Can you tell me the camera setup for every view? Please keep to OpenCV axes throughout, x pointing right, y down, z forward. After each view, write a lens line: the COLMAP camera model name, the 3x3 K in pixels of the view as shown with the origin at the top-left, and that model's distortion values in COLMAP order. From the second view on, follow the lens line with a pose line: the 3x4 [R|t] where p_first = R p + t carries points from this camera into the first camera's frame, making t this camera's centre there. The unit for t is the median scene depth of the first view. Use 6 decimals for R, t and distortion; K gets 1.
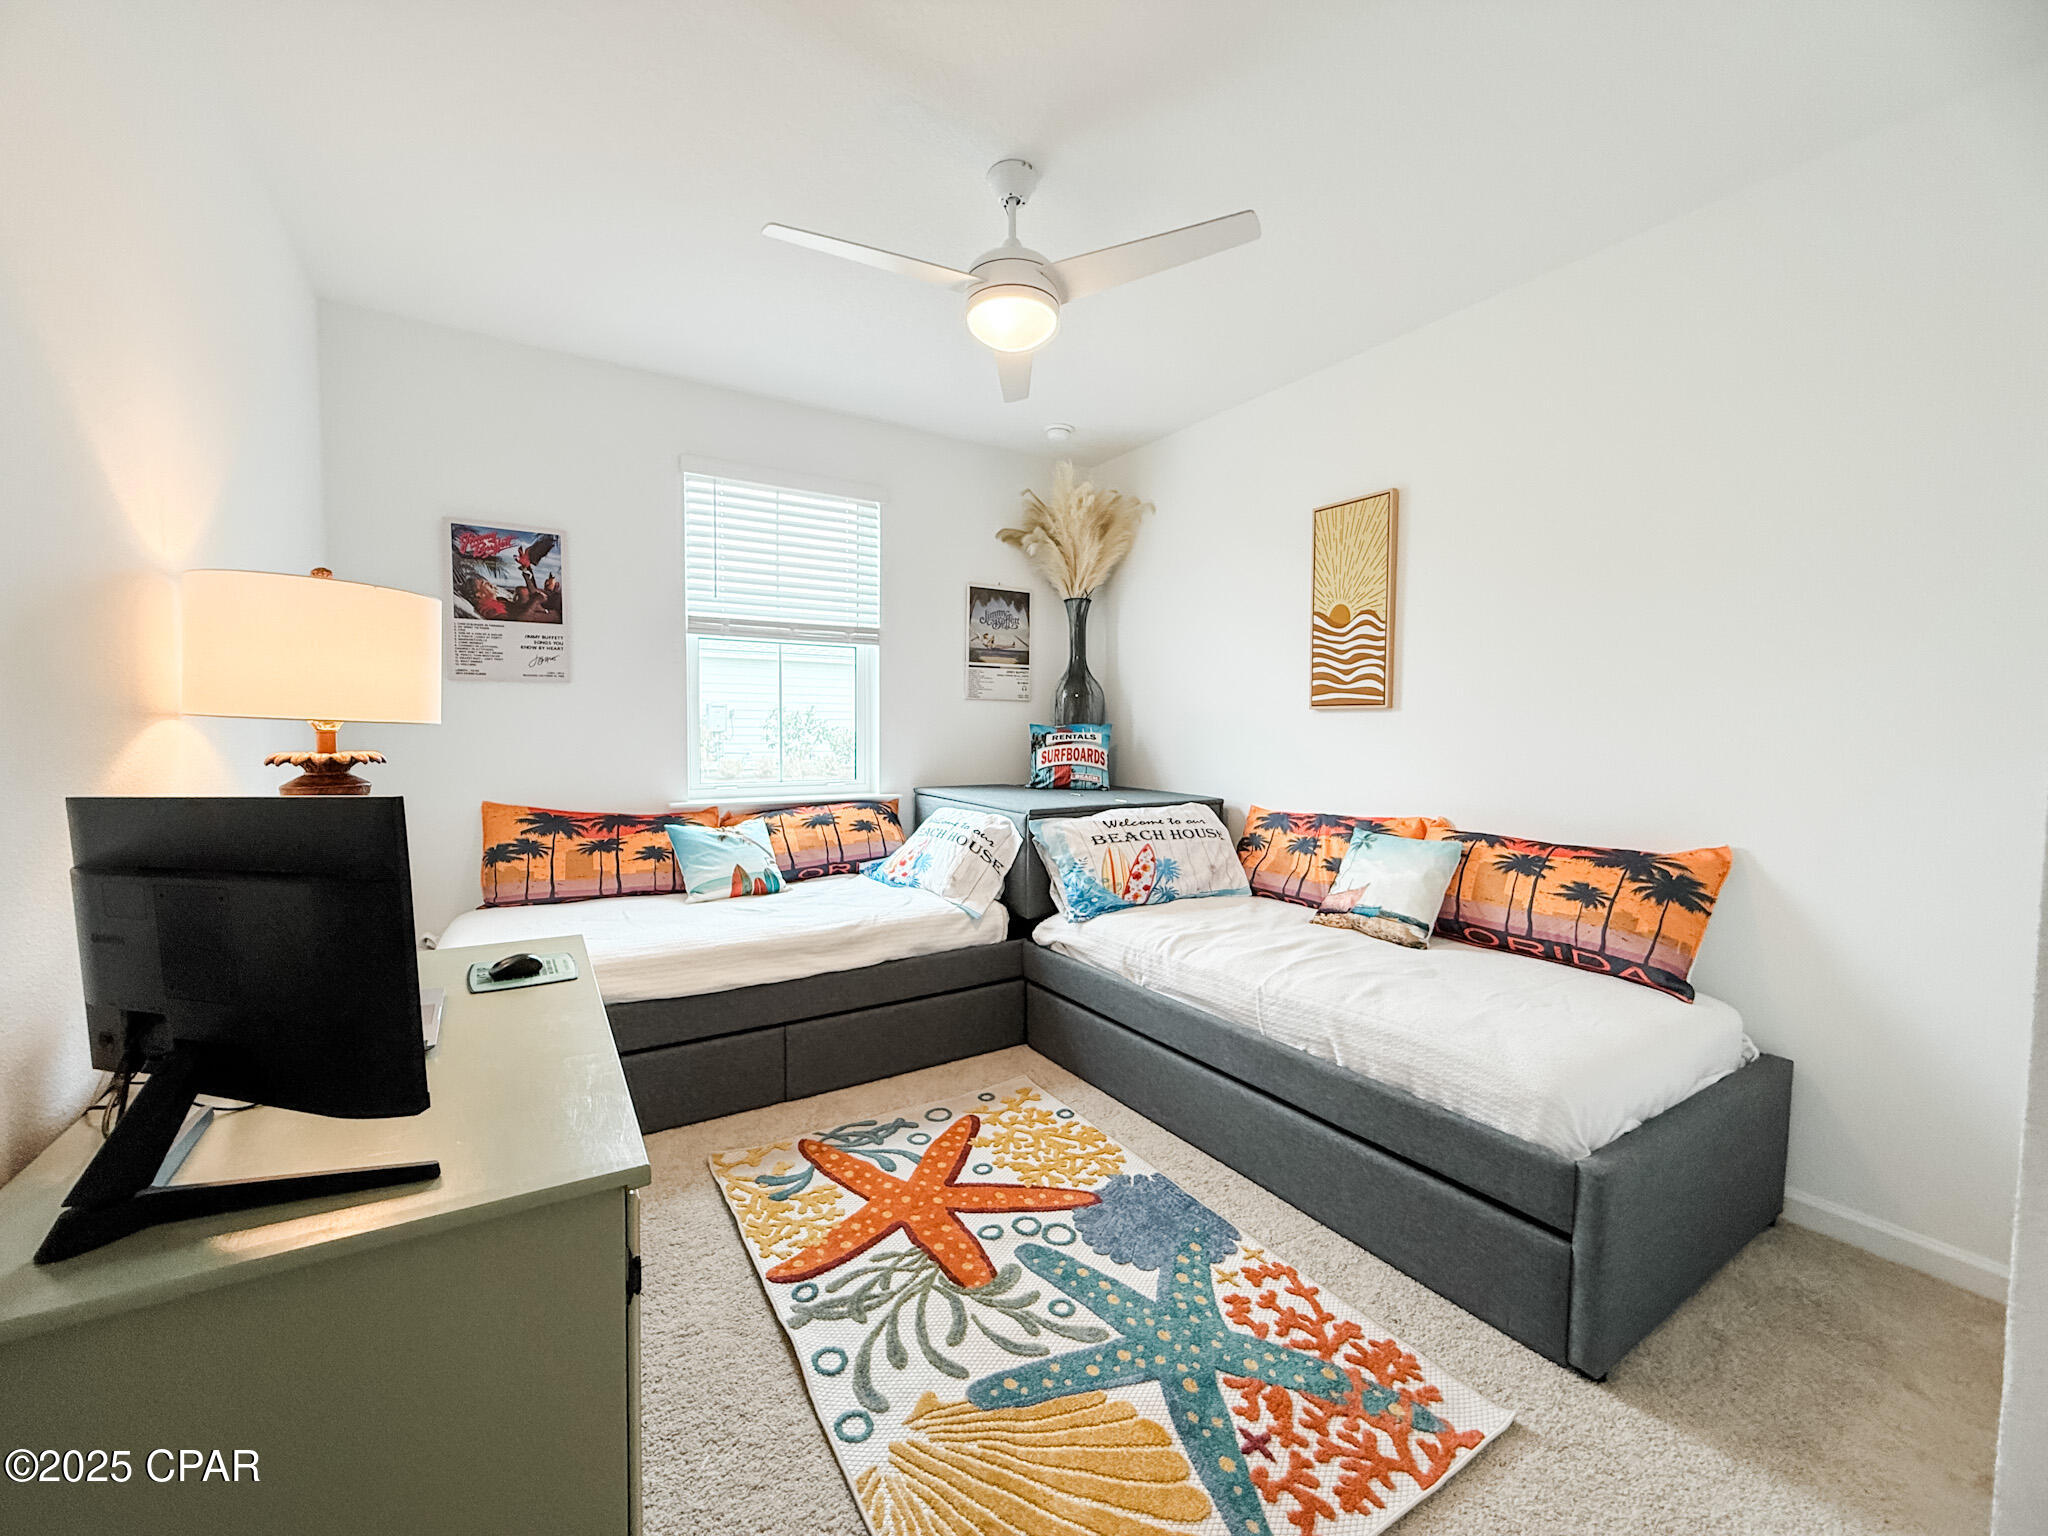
lens RADIAL K [[833.5, 0, 1004.5], [0, 833.5, 761.9], [0, 0, 1]] dist [-0.000808, 0.000824]
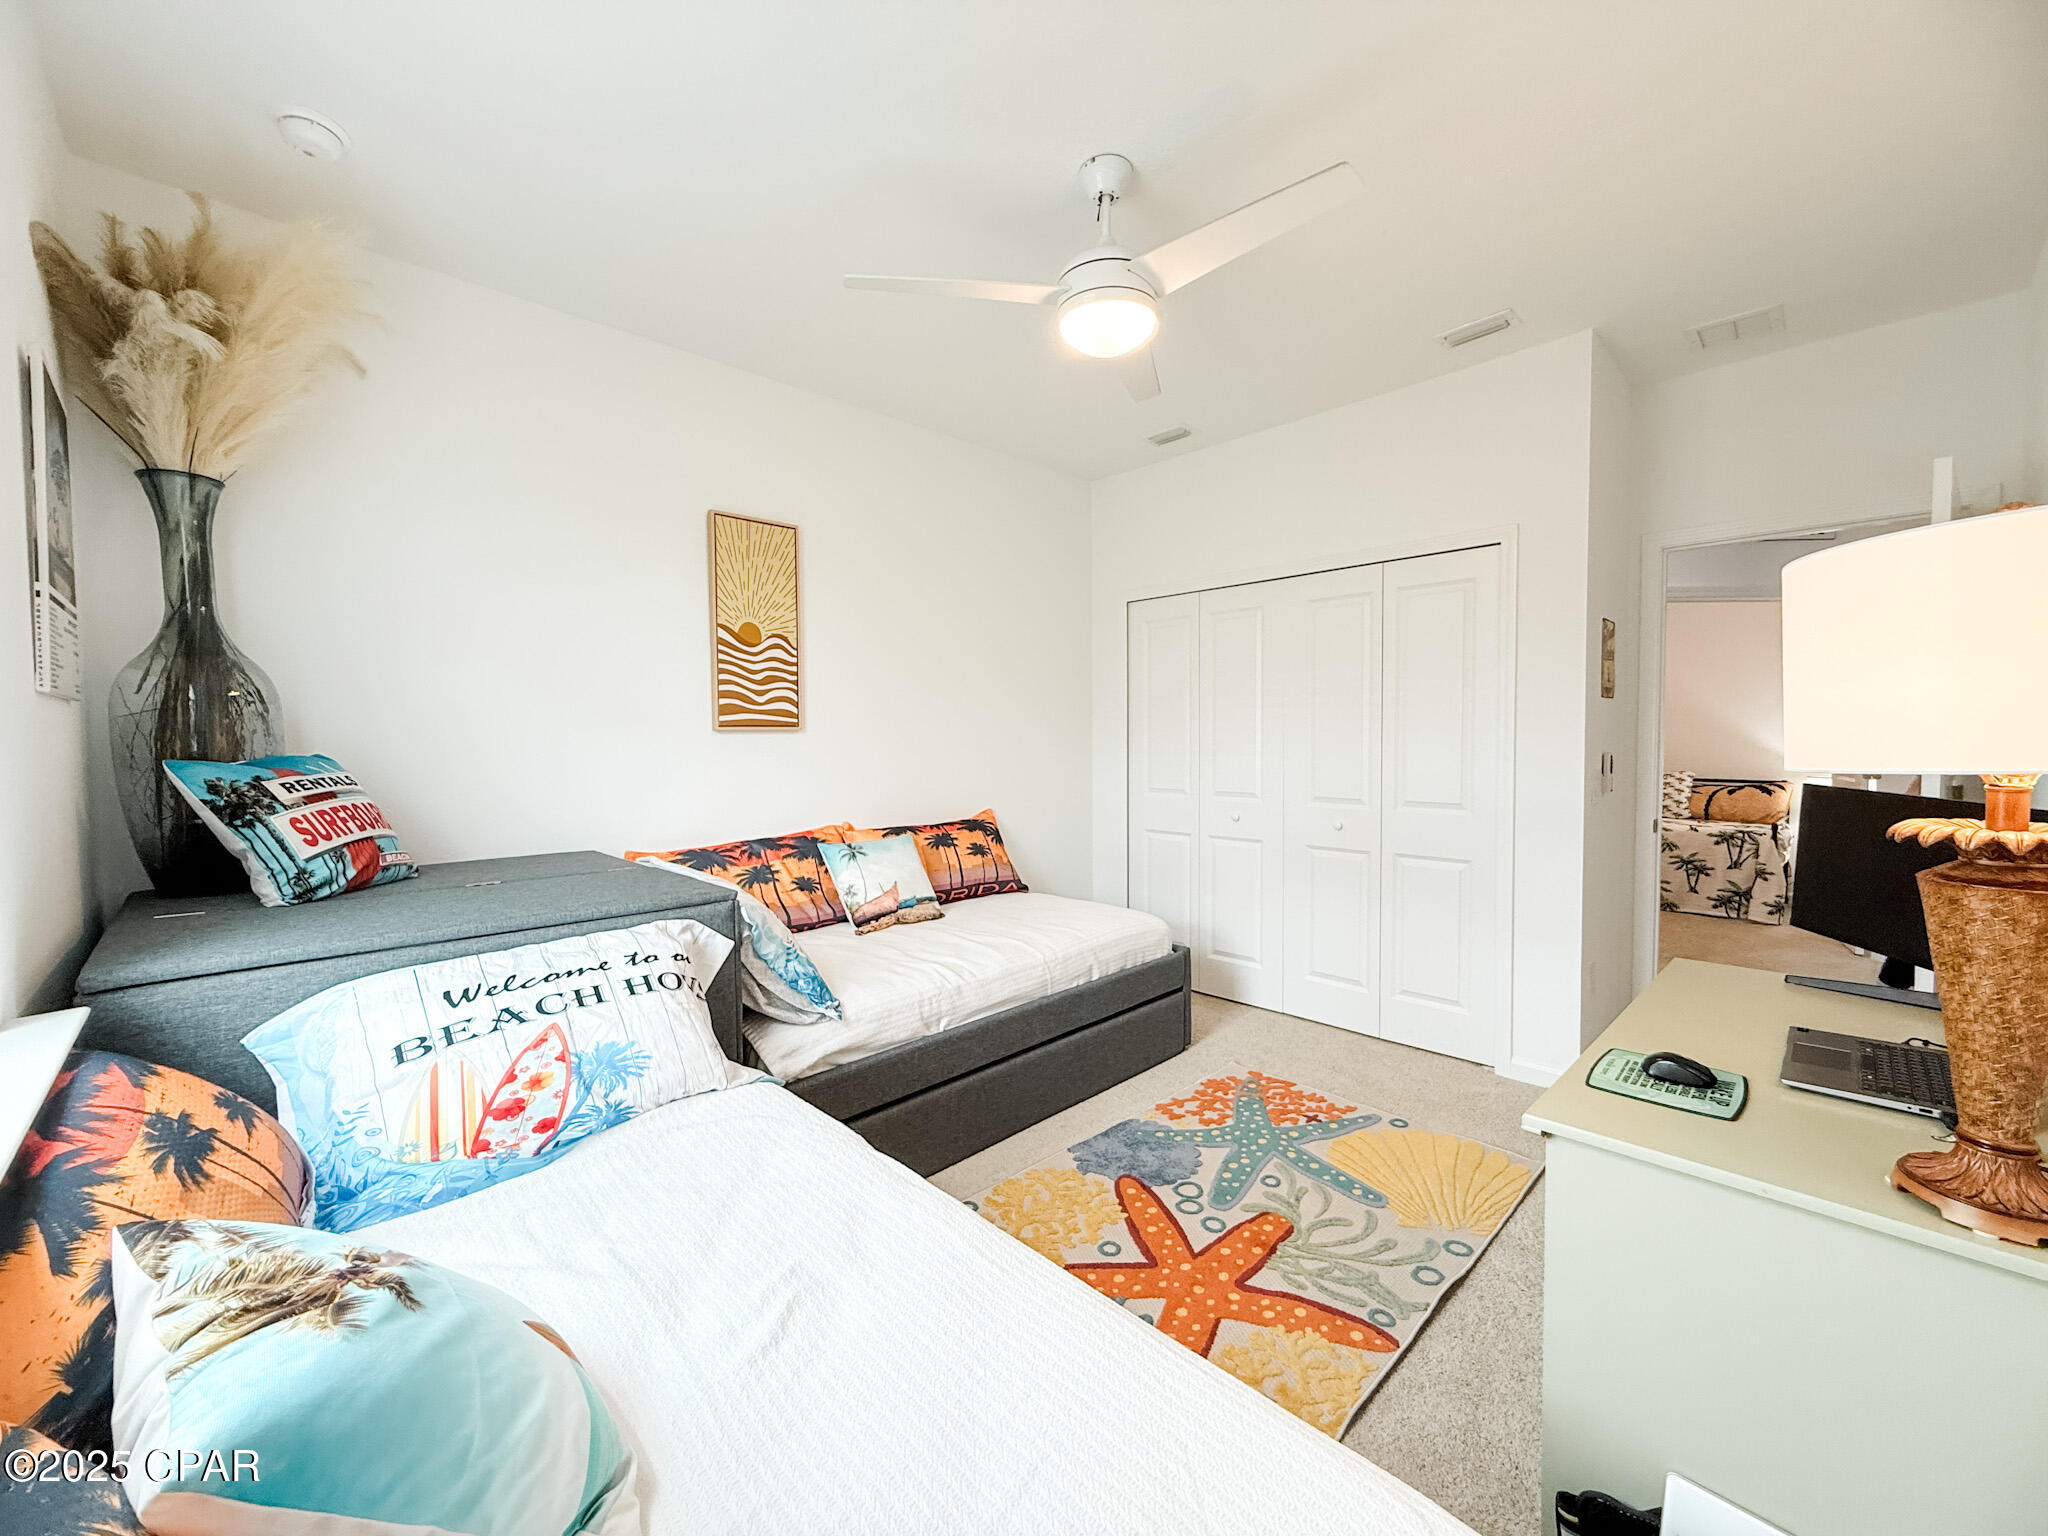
lens RADIAL K [[833.5, 0, 1024.4], [0, 833.5, 767.7], [0, 0, 1]] dist [-0.000808, 0.000824]
pose [[-0.235100, -0.045181, 0.970920, -0.636229], [0.047779, 0.997174, 0.057972, -0.062768], [-0.970796, 0.060018, -0.232277, 0.946263]]
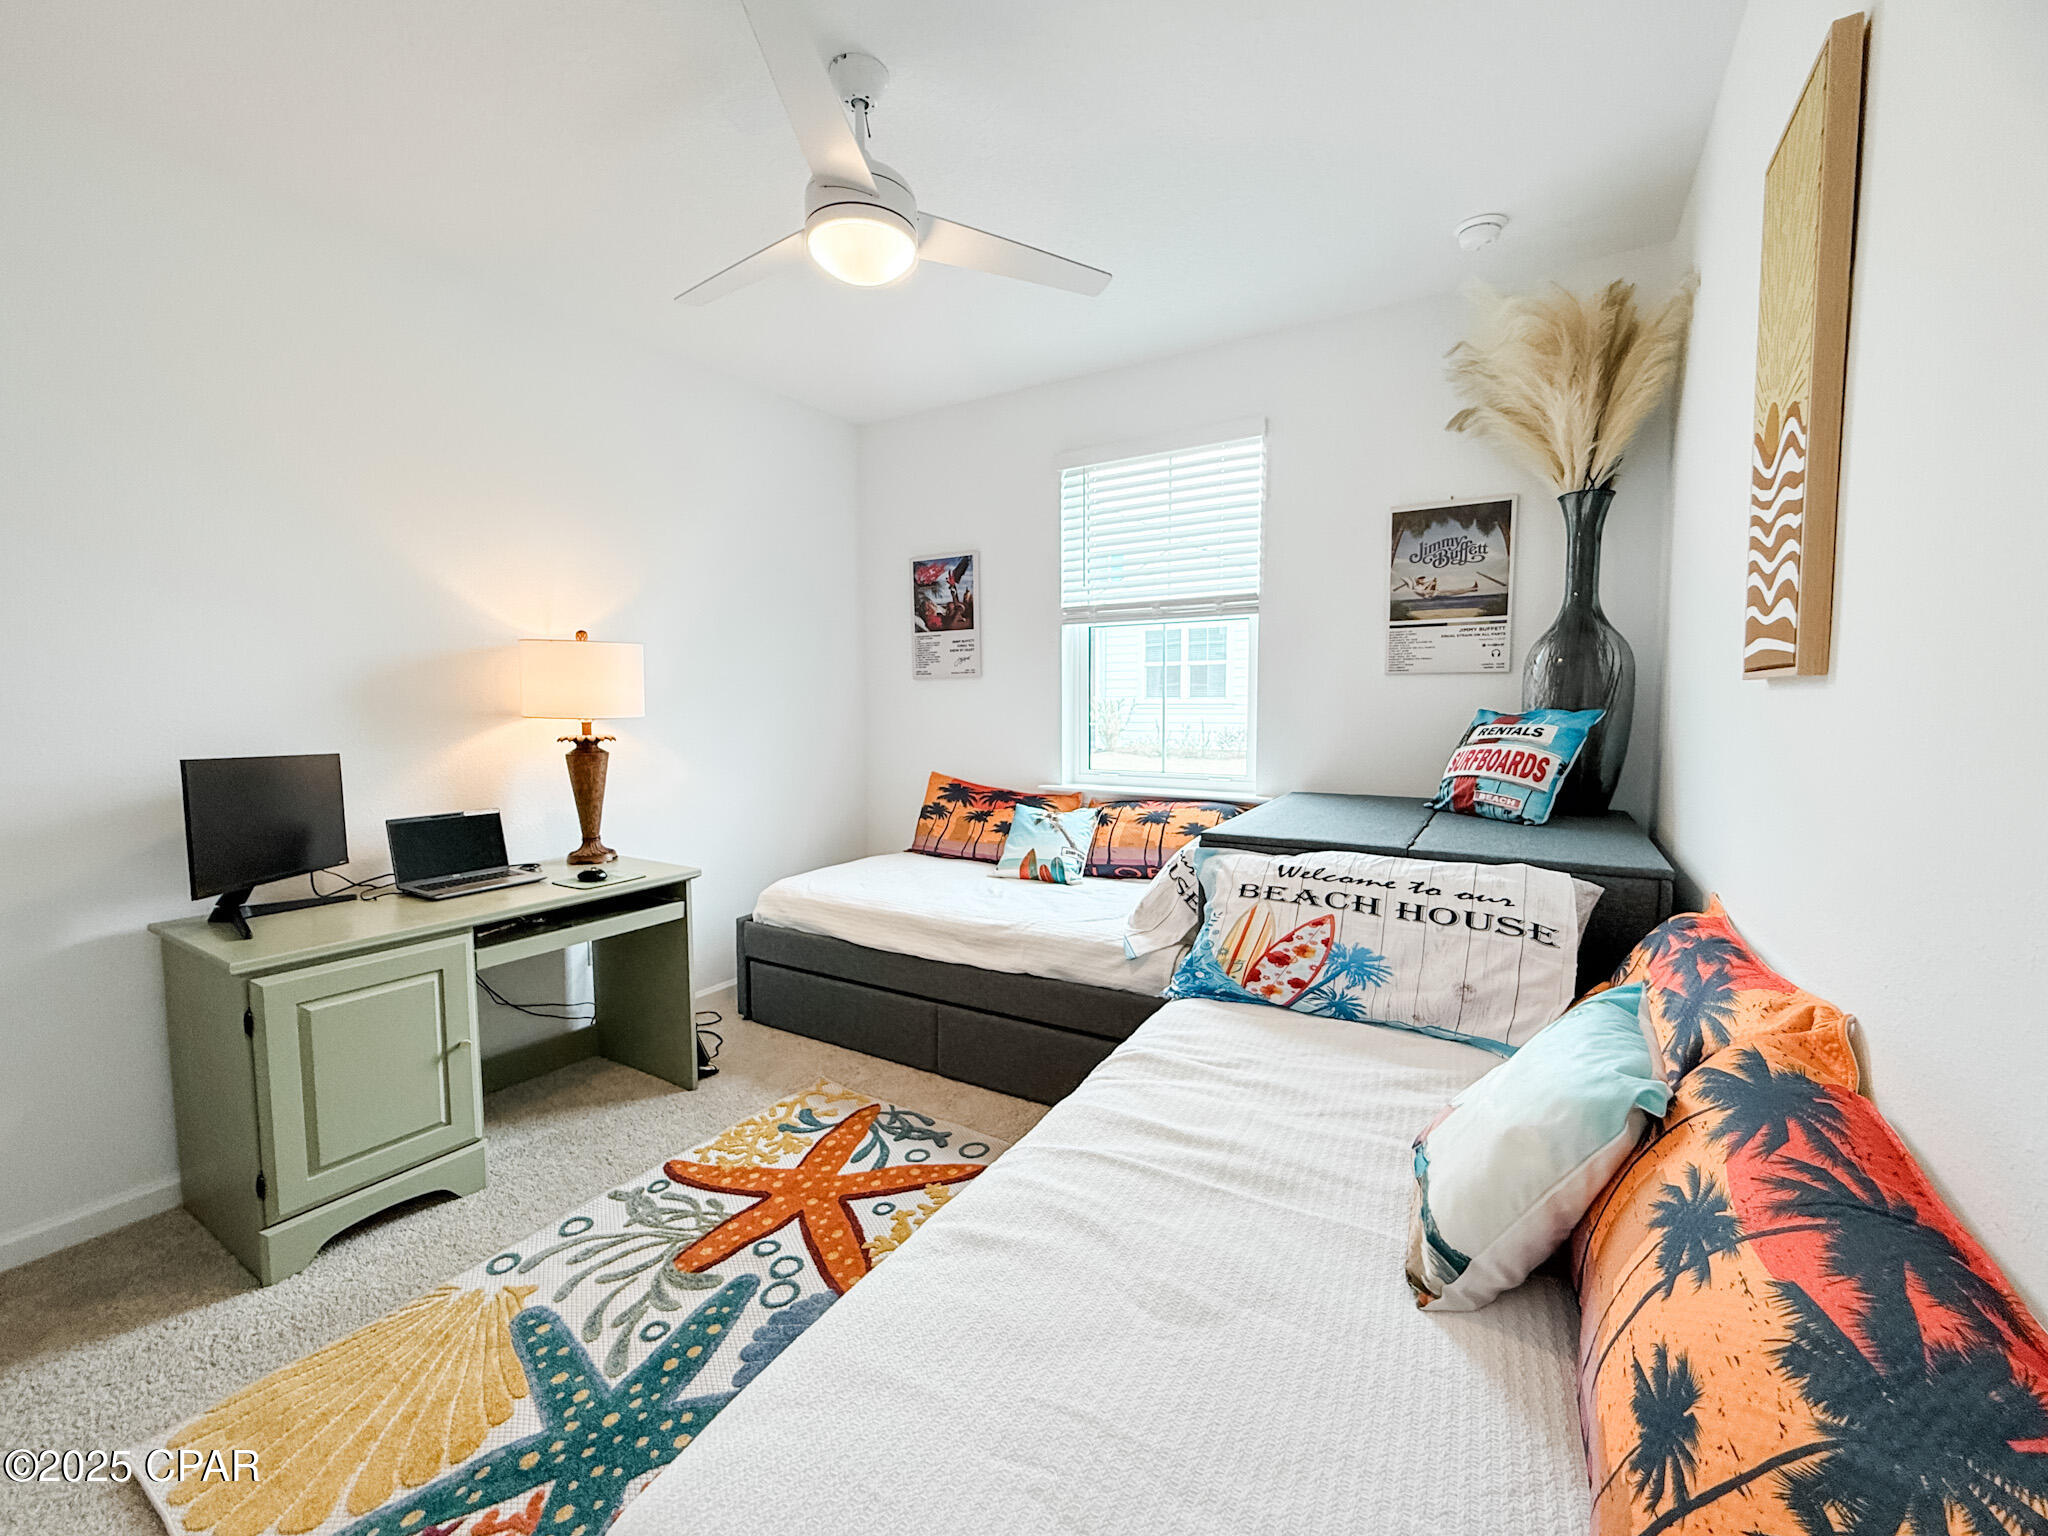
lens RADIAL K [[833.5, 0, 987.9], [0, 833.5, 758.8], [0, 0, 1]] dist [-0.000808, 0.000824]
pose [[0.439248, 0.052758, -0.896815, 0.607347], [-0.029851, 0.998580, 0.044124, -0.033648], [0.897870, 0.007389, 0.440200, 0.522058]]
